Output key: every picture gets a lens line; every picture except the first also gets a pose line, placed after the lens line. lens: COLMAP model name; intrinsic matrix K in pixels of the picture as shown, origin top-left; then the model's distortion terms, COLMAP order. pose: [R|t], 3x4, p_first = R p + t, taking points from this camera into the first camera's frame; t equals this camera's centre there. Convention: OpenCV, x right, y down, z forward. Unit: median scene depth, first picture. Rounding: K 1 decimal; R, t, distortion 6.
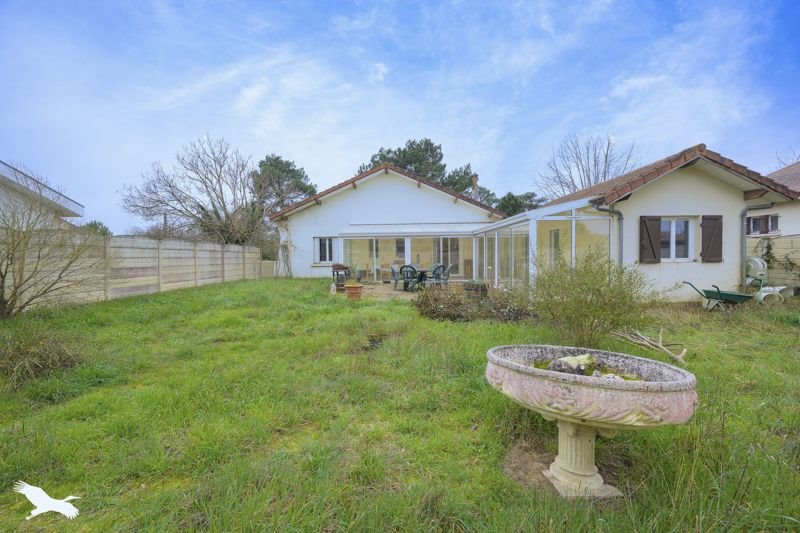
lens RADIAL K [[343.0, 0, 401.1], [0, 343.0, 263.1], [0, 0, 1]] dist [0.000910, 0.000021]
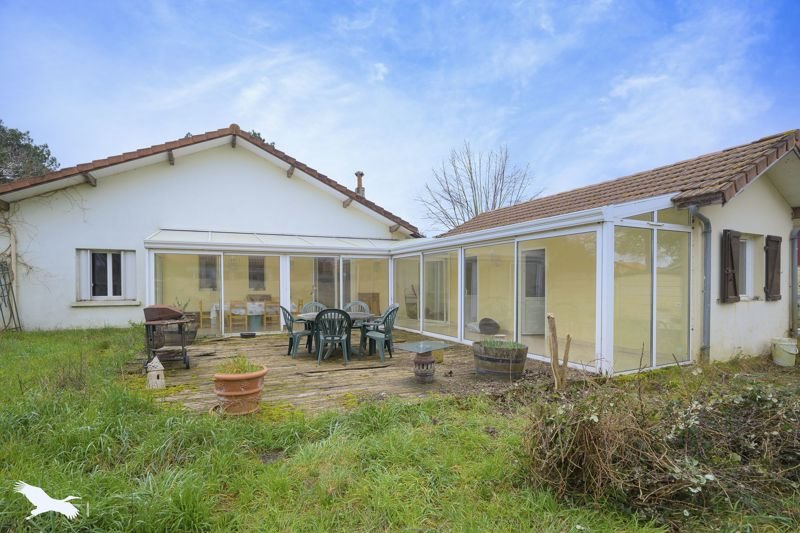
lens RADIAL K [[378.7, 0, 378.8], [0, 378.7, 290.5], [0, 0, 1]] dist [-0.004404, -0.000223]
pose [[0.901884, 0.001593, 0.431975, -0.098246], [0.001792, 0.999971, -0.007430, -0.009417], [-0.431974, 0.007475, 0.901855, 0.318453]]
